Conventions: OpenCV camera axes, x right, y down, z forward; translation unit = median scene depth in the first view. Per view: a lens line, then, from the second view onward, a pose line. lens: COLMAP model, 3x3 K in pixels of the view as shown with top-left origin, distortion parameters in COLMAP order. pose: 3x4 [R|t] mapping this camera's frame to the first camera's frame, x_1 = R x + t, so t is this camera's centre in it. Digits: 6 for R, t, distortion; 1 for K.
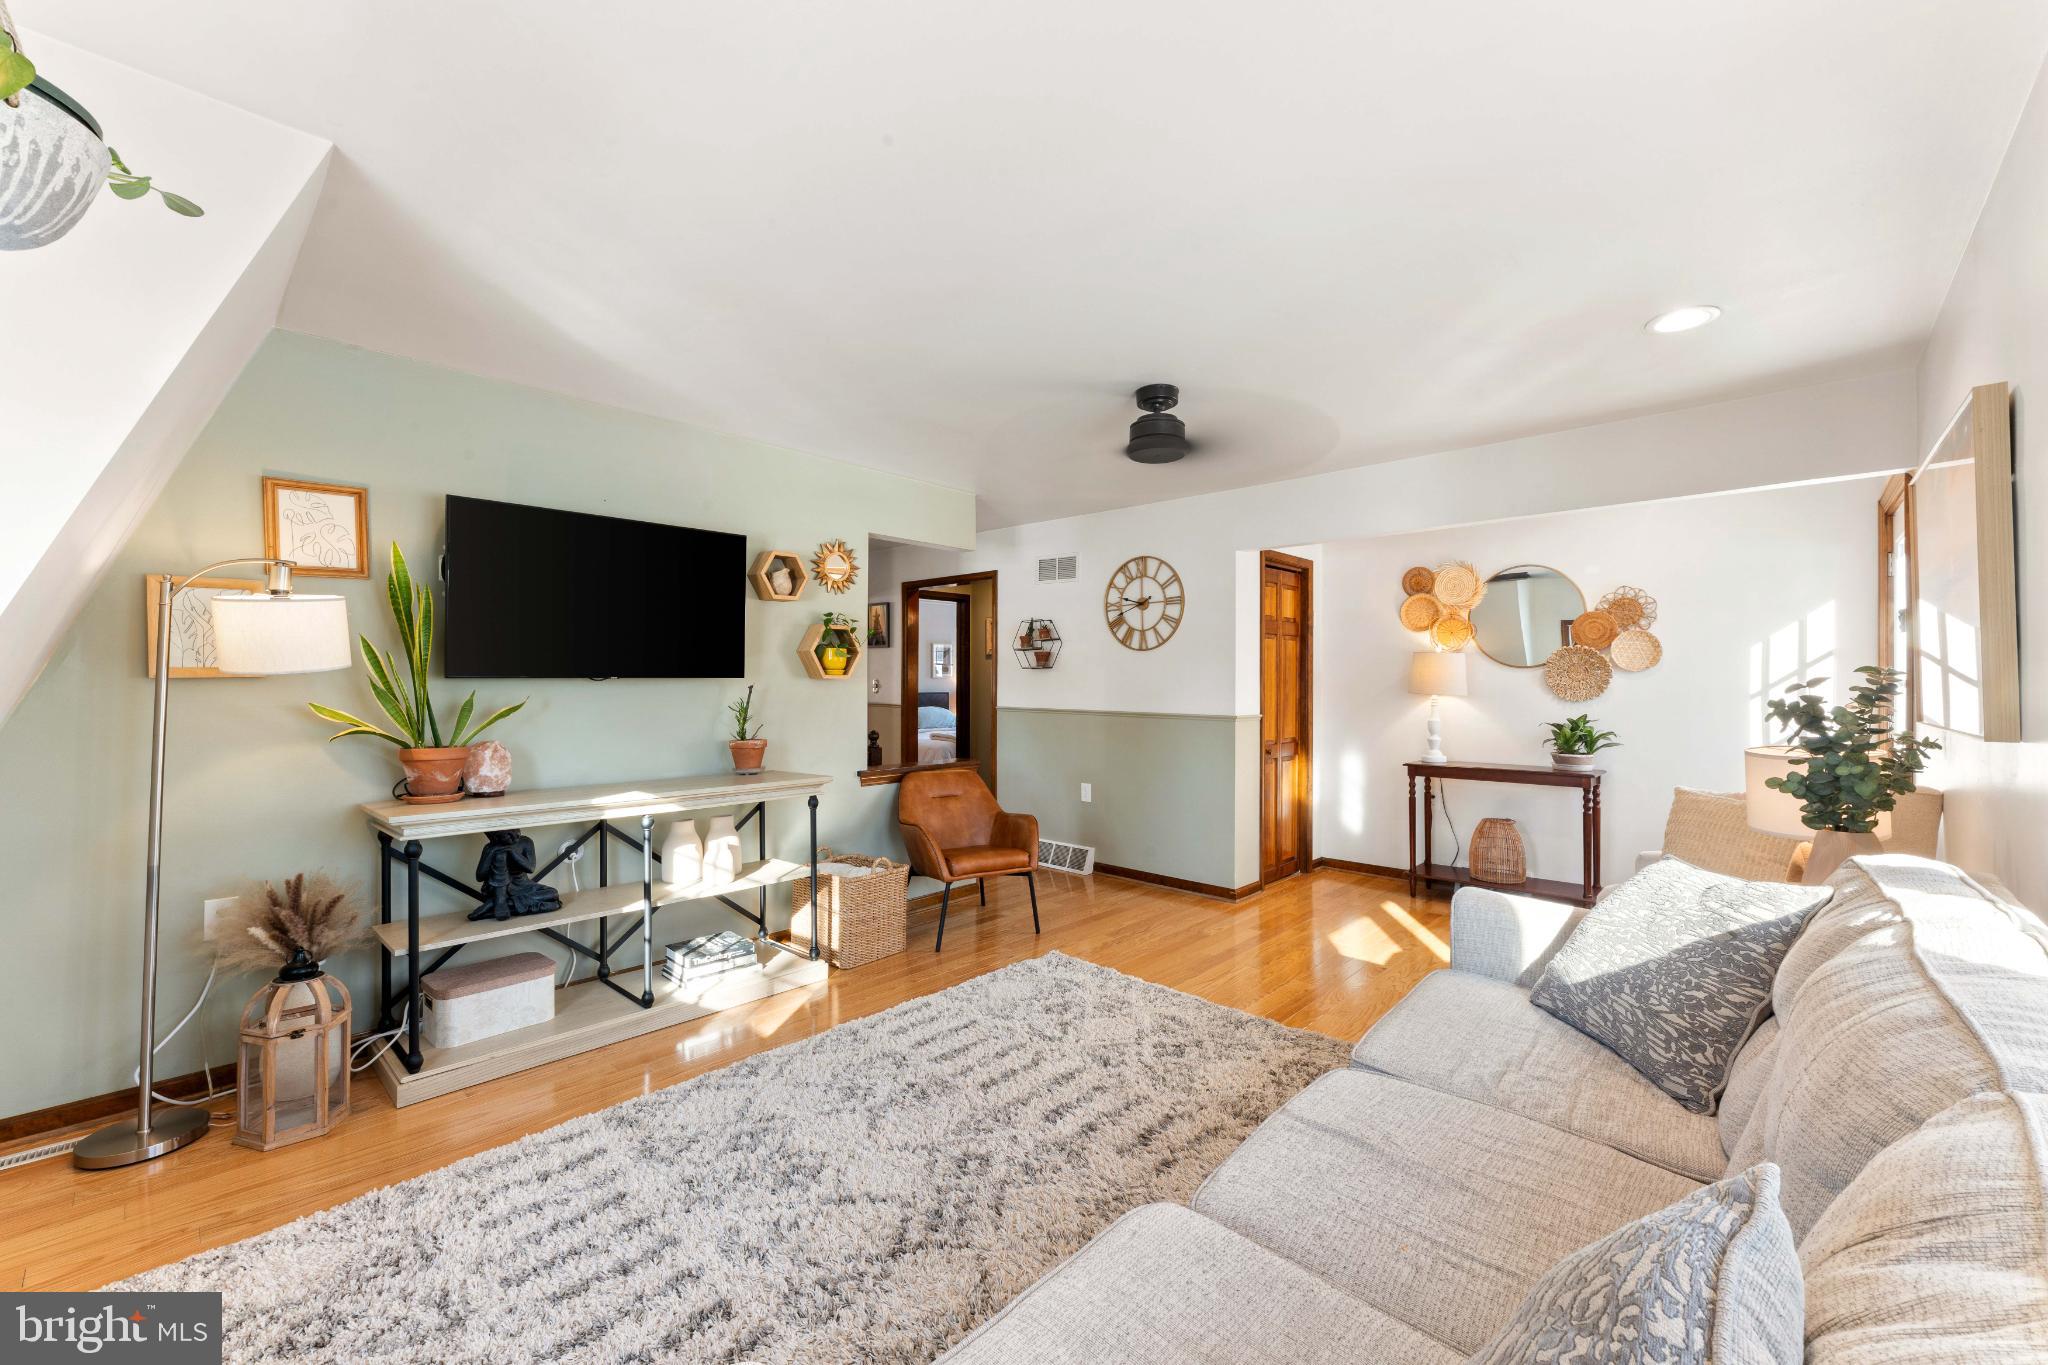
lens RADIAL K [[816.6, 0, 1028.5], [0, 816.6, 682.2], [0, 0, 1]] dist [-0.000937, -0.000376]
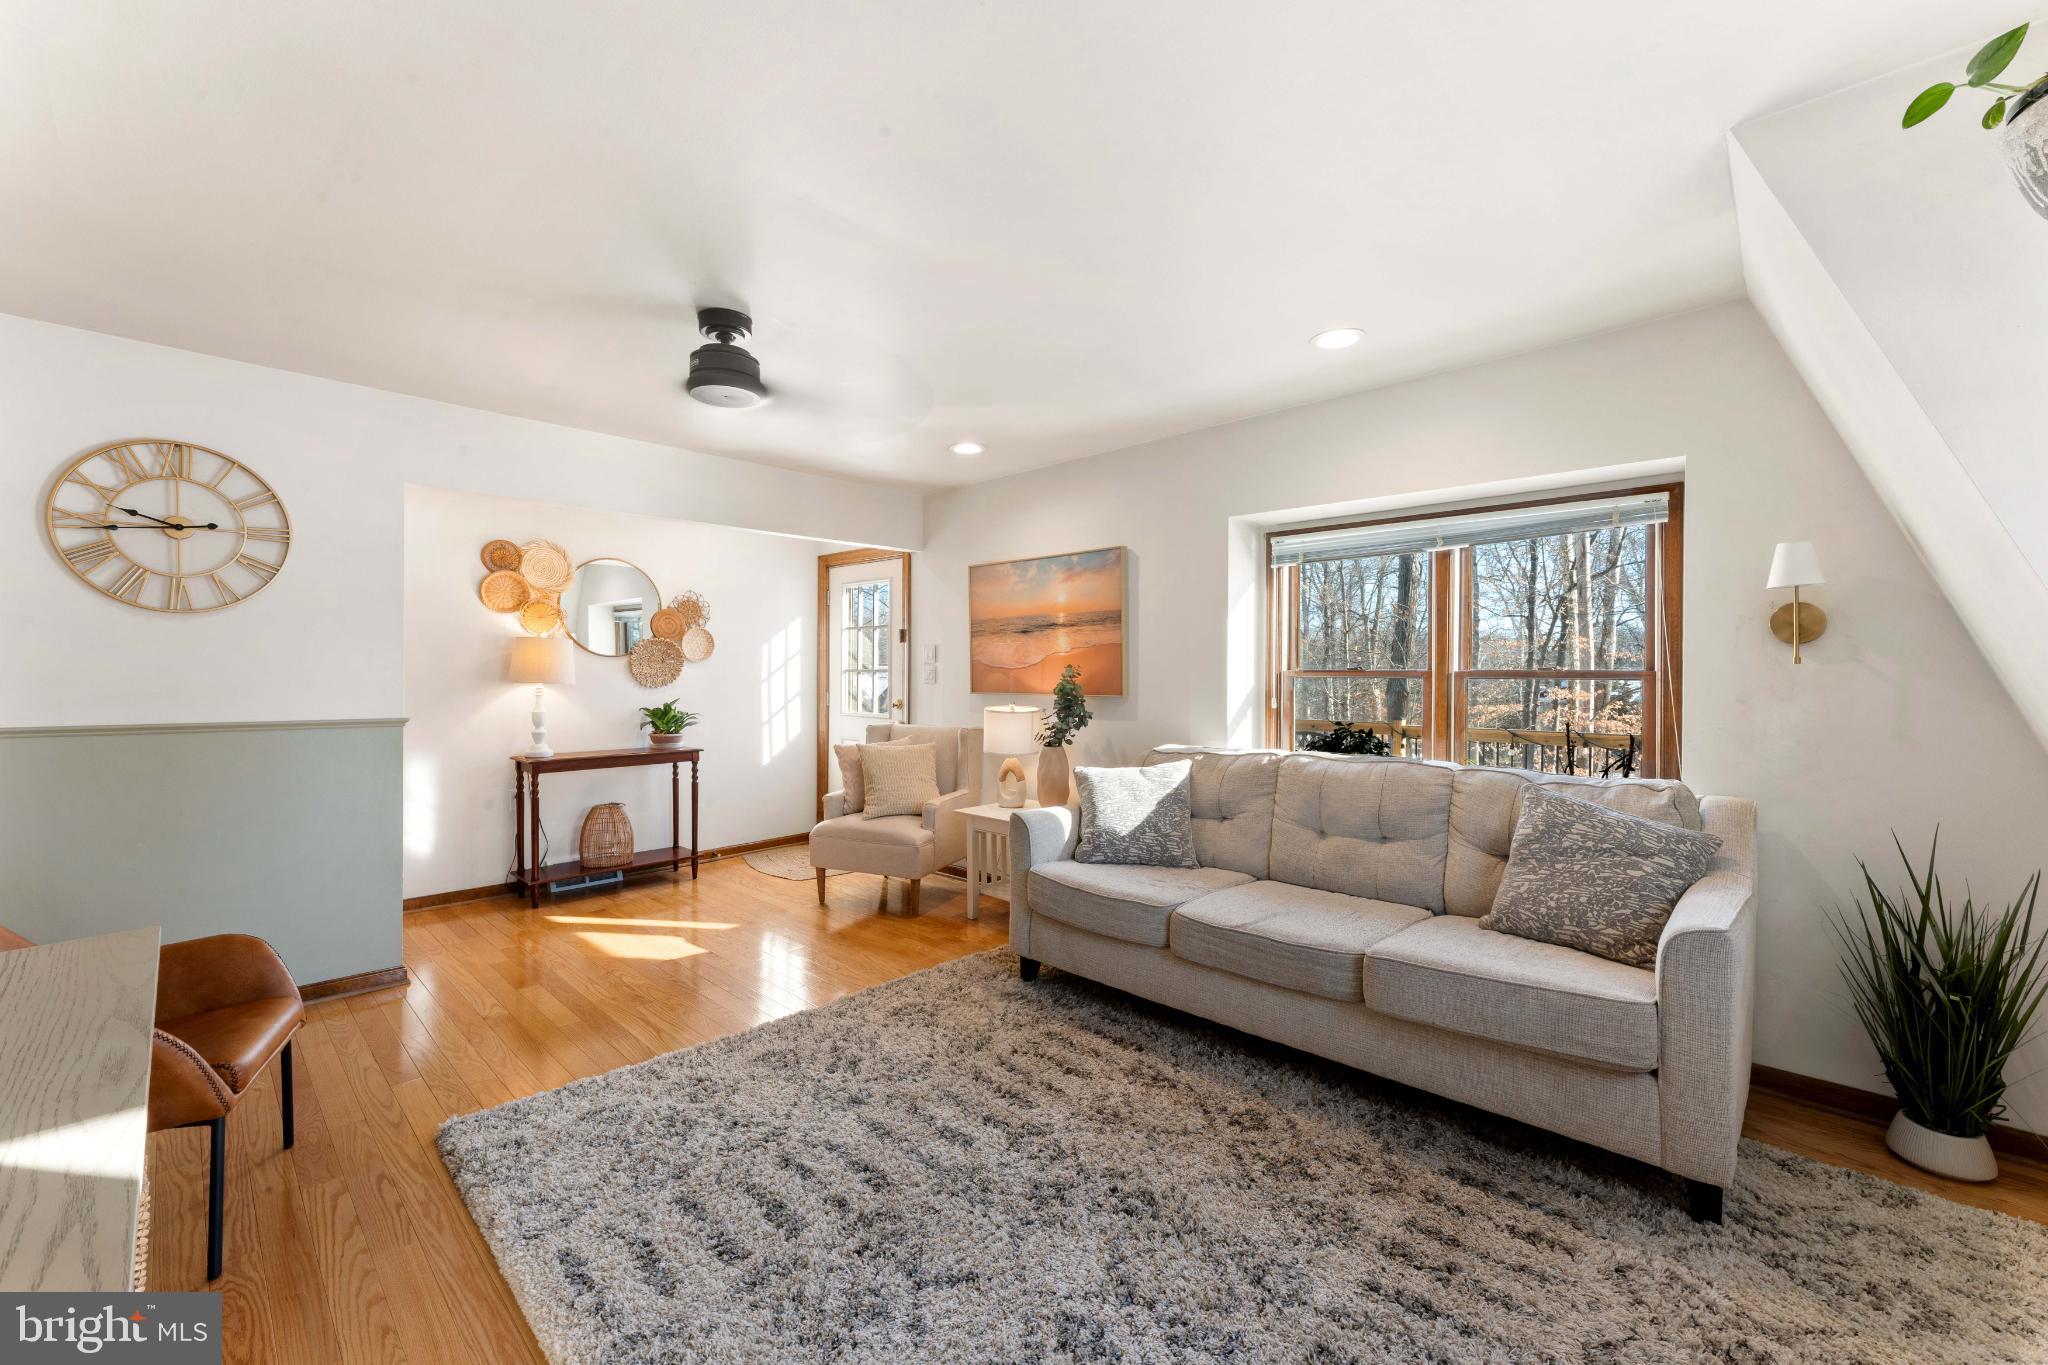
lens RADIAL K [[833.3, 0, 1024.9], [0, 833.3, 676.8], [0, 0, 1]] dist [-0.000248, 0.000057]
pose [[0.023980, -0.005904, 0.999695, -0.487572], [-0.004230, 0.999973, 0.006007, -0.000676], [-0.999703, -0.004372, 0.023955, 0.484075]]
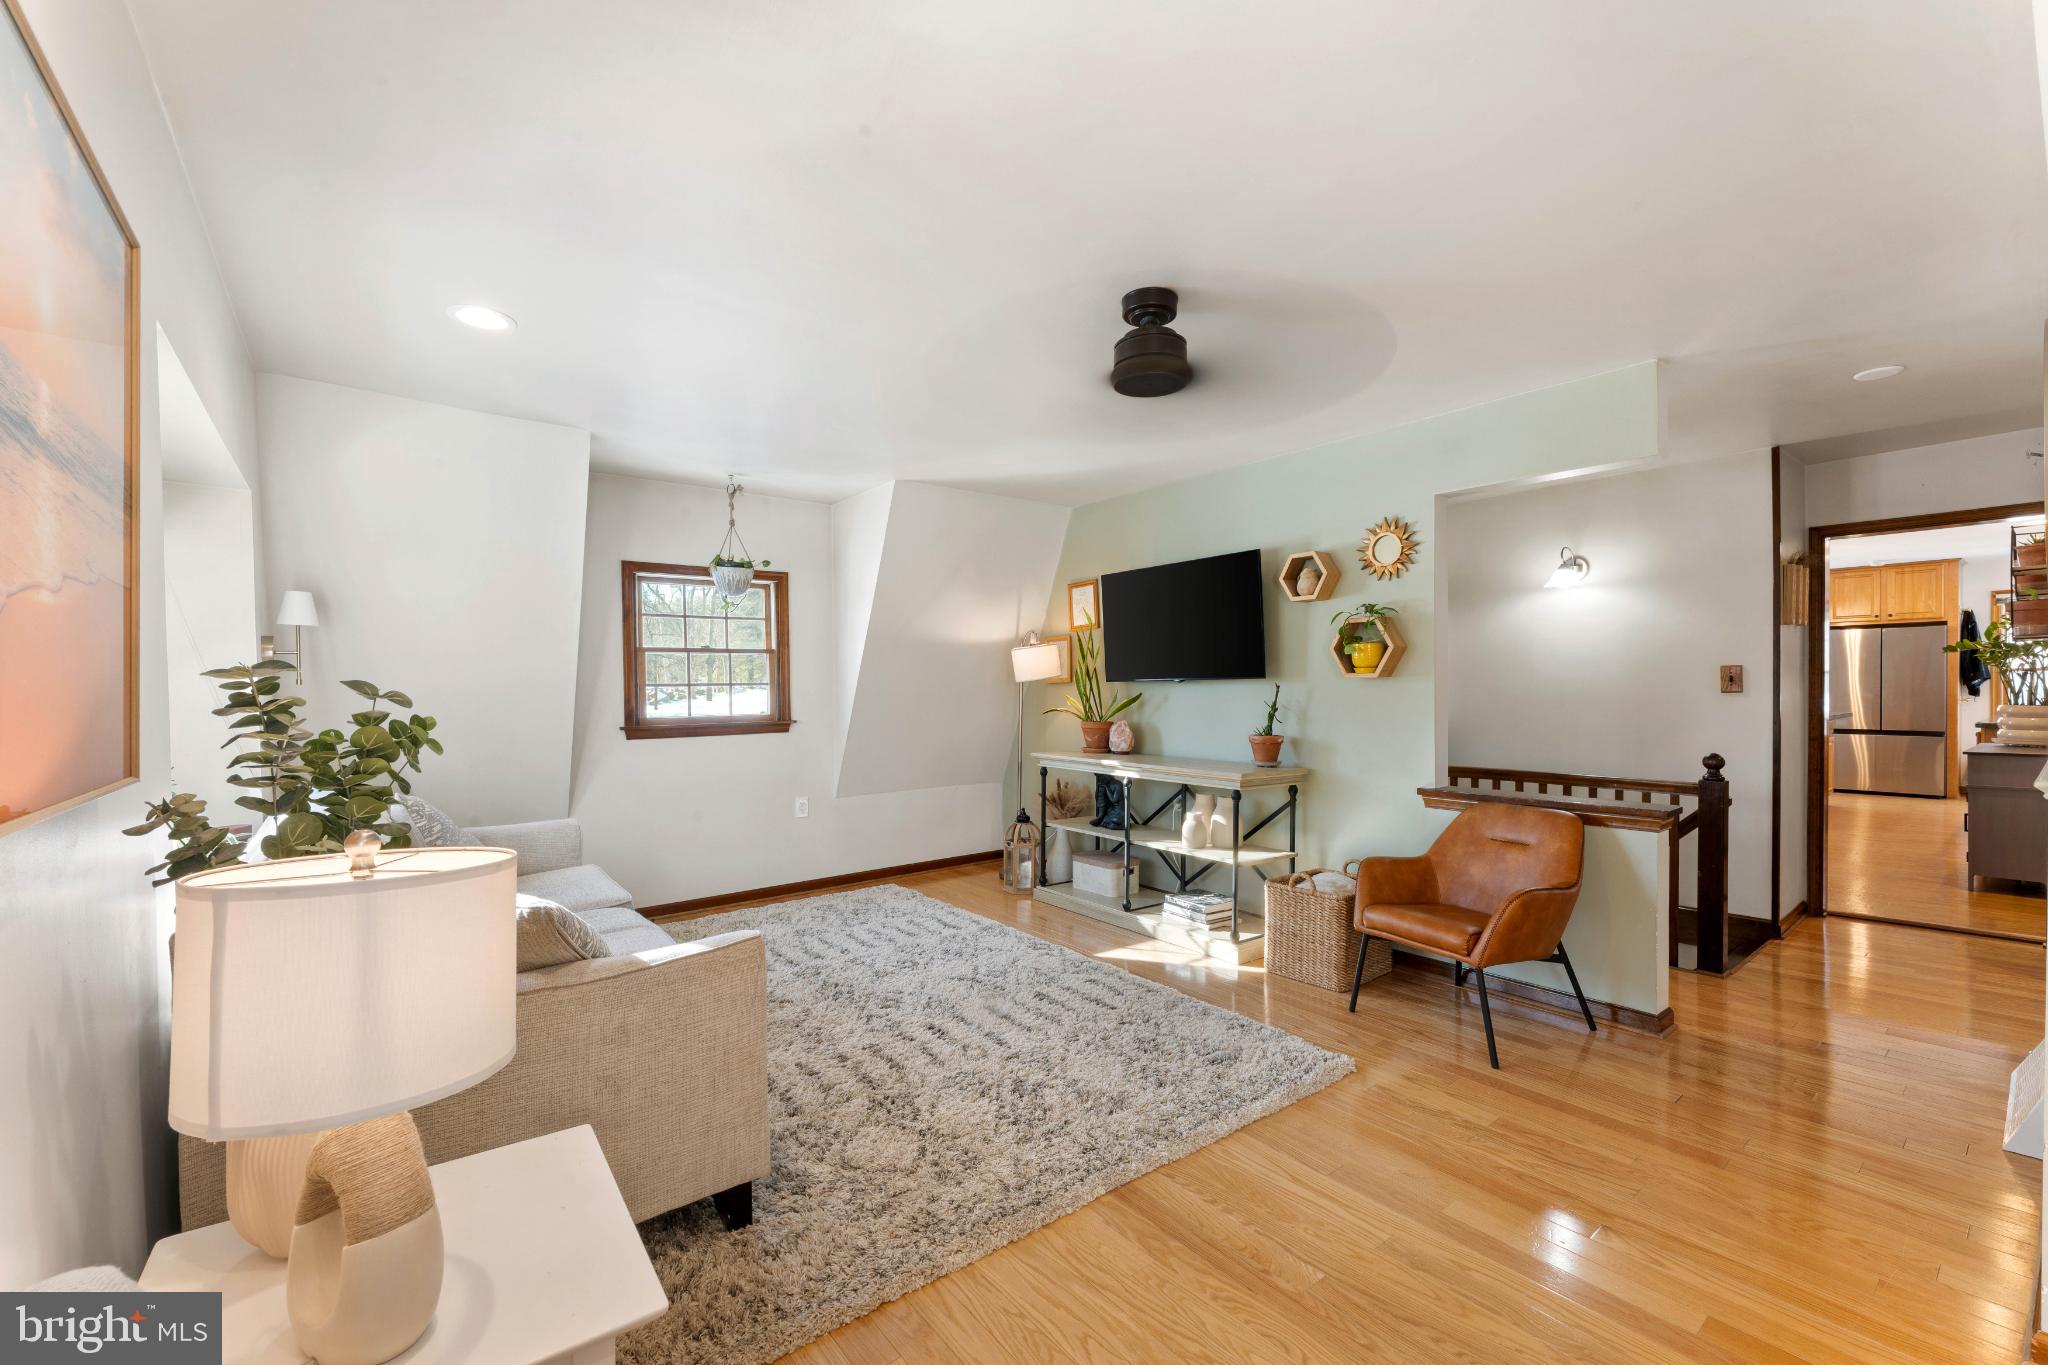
lens RADIAL K [[835.1, 0, 1018.4], [0, 835.1, 700.8], [0, 0, 1]] dist [-0.000391, -0.000086]
pose [[-0.165509, 0.020066, -0.986004, 0.683784], [0.008769, 0.999783, 0.018874, 0.000171], [0.986169, -0.005522, -0.165649, 0.721789]]
